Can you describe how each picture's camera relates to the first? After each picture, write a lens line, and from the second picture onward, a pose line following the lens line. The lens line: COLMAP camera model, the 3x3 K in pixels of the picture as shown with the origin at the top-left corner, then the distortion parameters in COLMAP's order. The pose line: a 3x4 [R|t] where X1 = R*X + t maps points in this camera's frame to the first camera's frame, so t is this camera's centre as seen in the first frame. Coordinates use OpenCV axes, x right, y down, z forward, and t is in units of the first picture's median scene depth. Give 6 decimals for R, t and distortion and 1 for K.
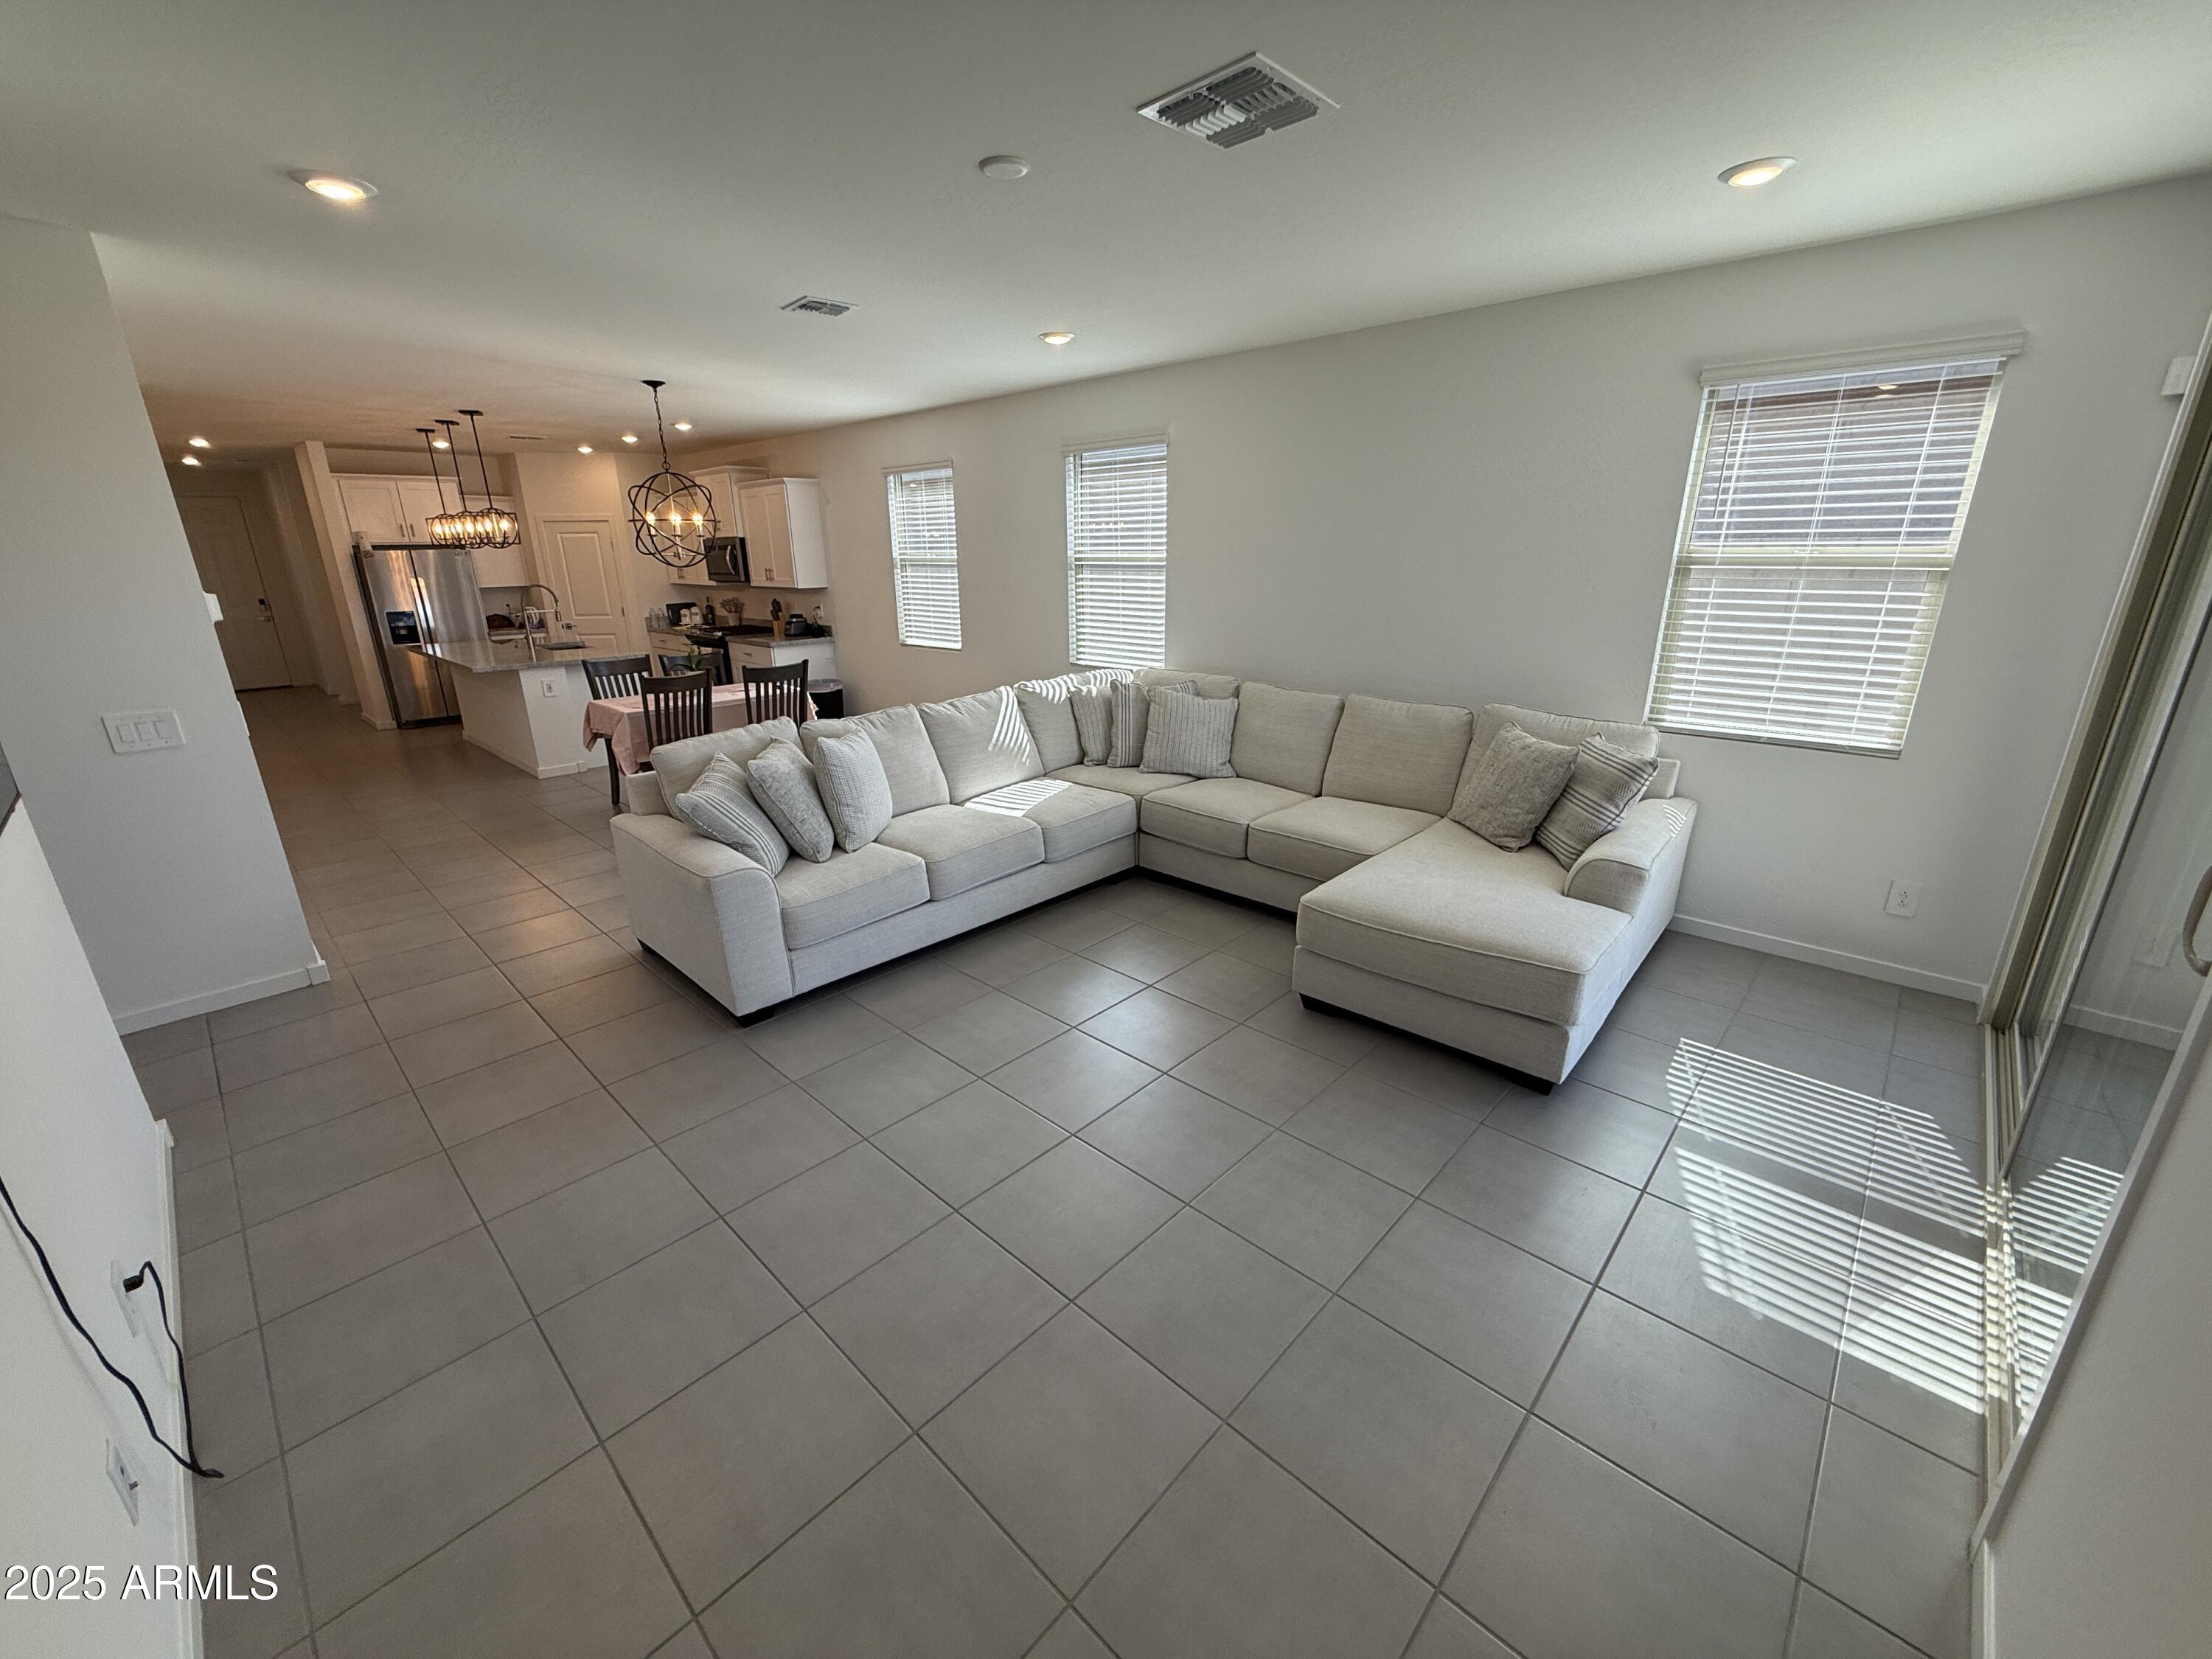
lens RADIAL K [[881.2, 0, 1101.6], [0, 881.2, 831.4], [0, 0, 1]] dist [0.003290, -0.000346]
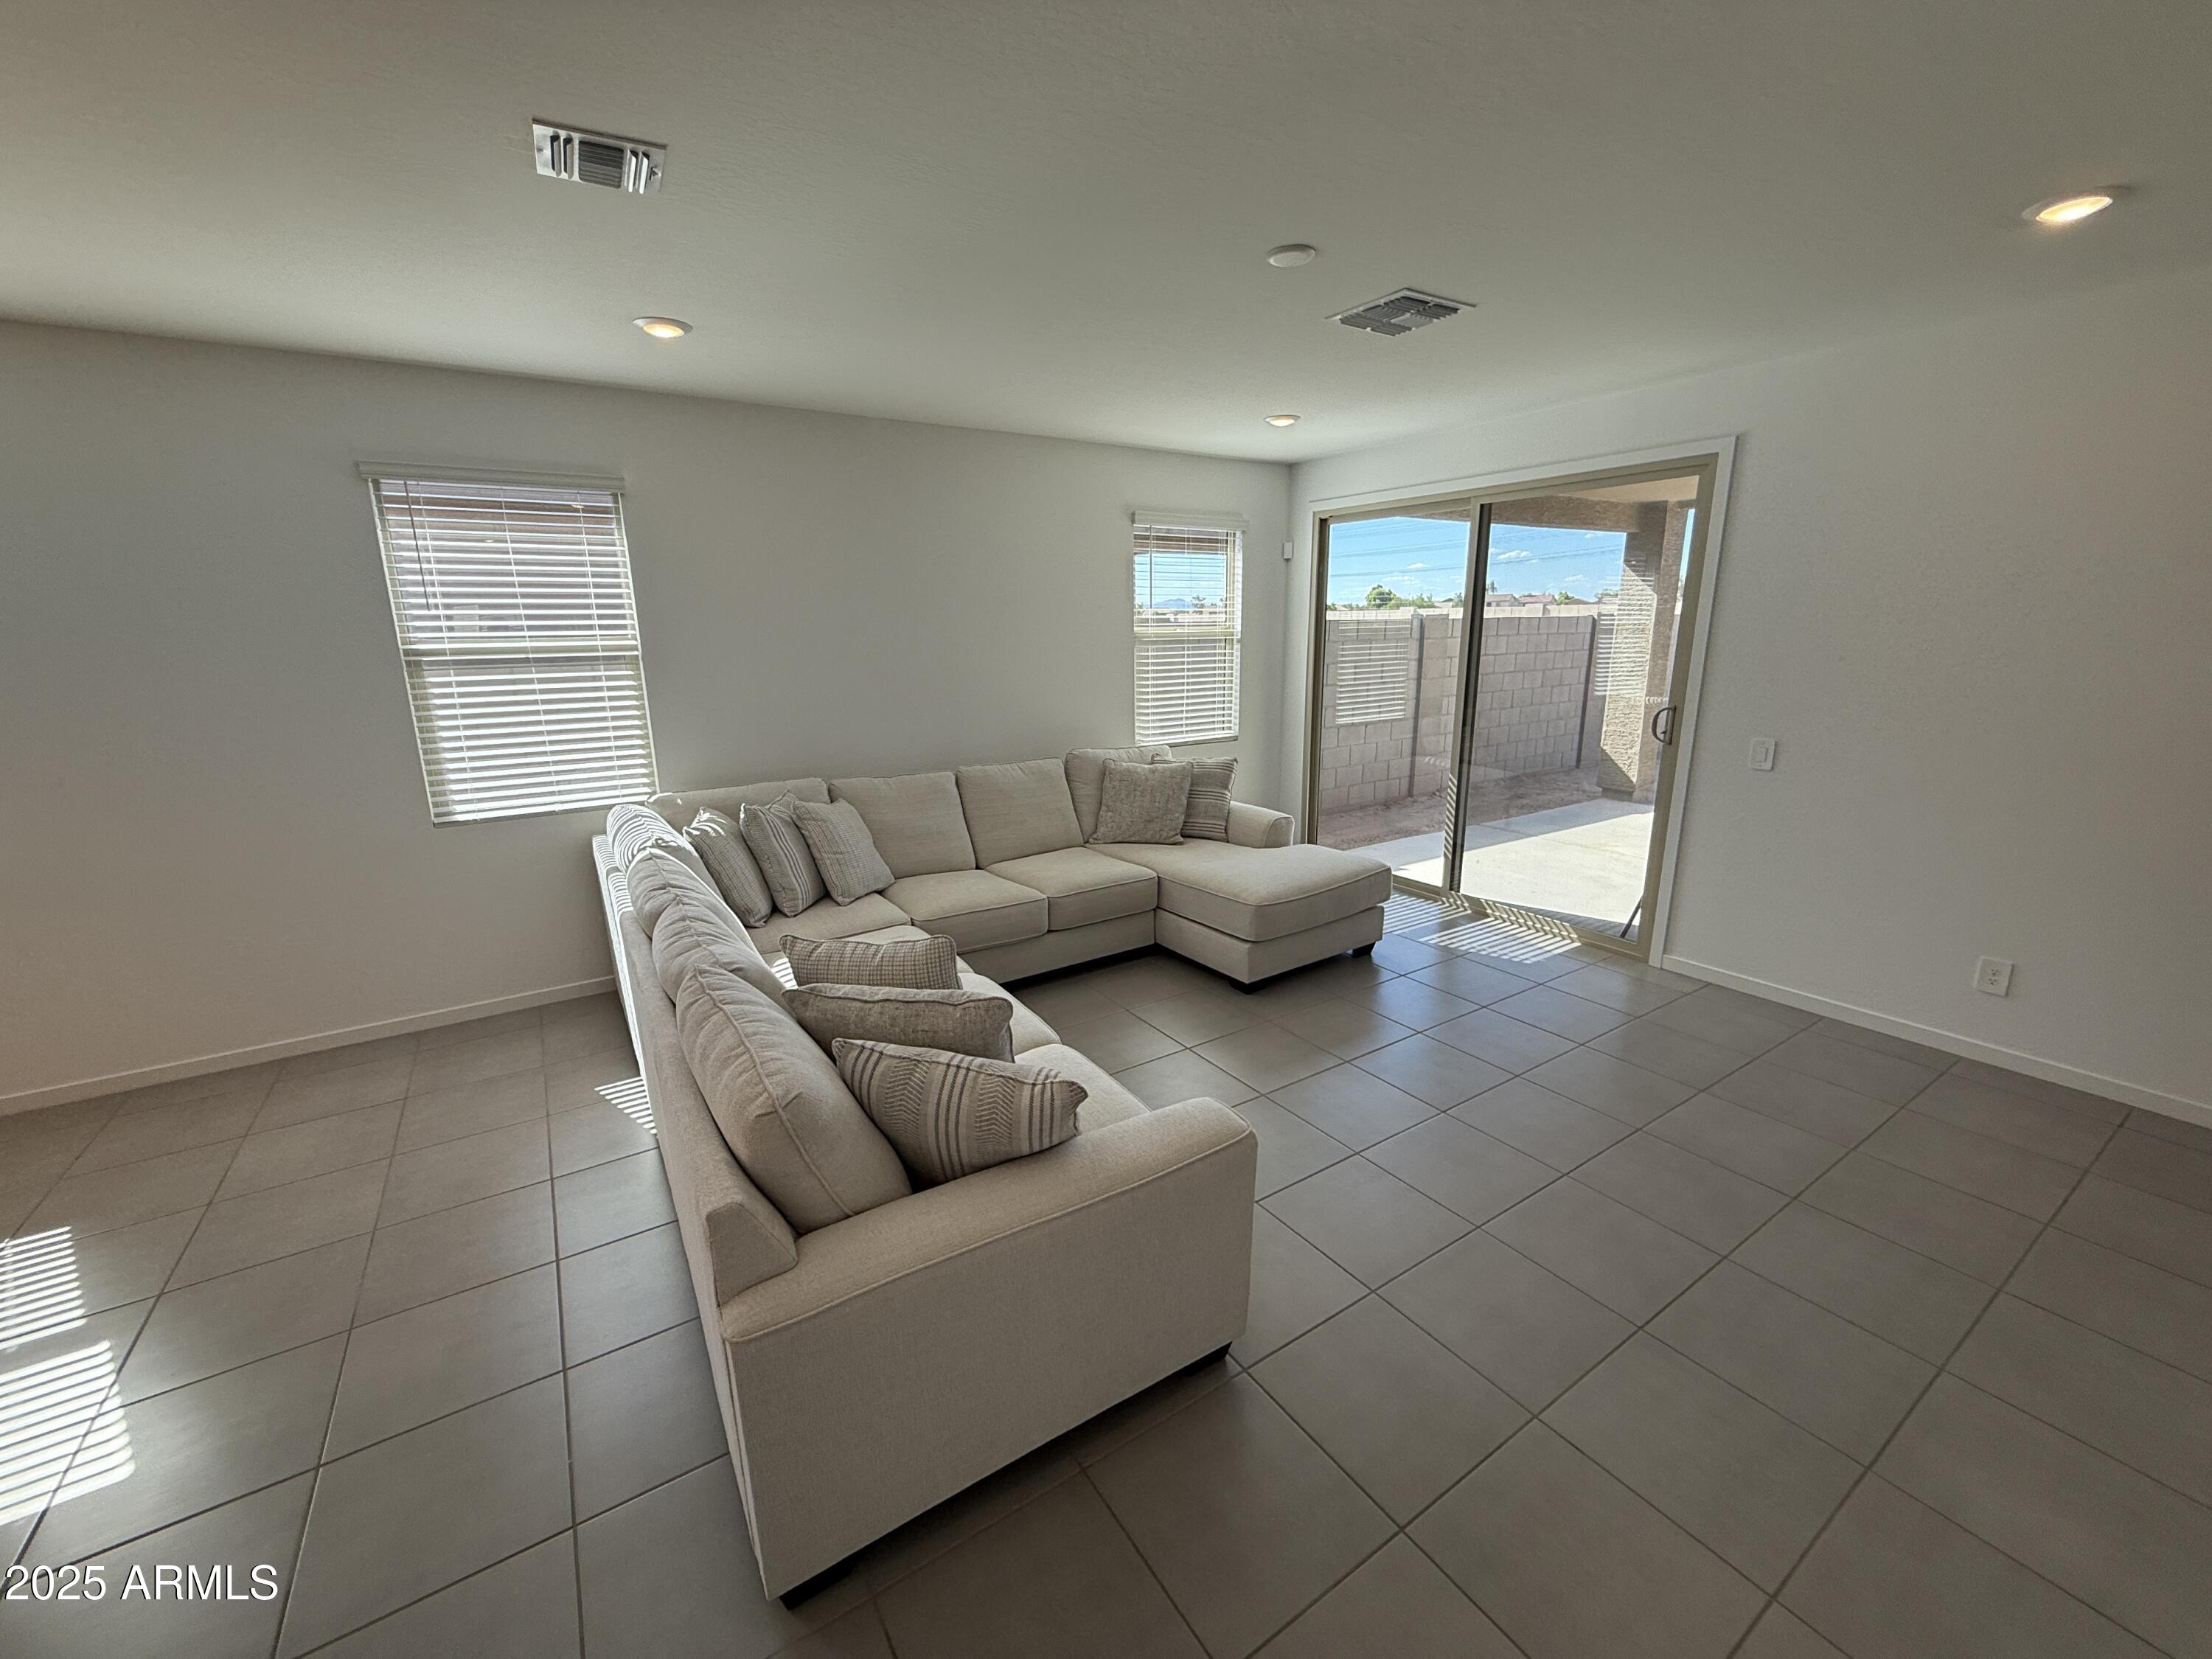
lens RADIAL K [[881.2, 0, 1105.9], [0, 881.2, 841.5], [0, 0, 1]] dist [0.003290, -0.000346]
pose [[0.227225, -0.230734, 0.946114, -0.675135], [0.309099, 0.938378, 0.154612, -0.180736], [-0.923486, 0.257311, 0.284542, 0.570139]]
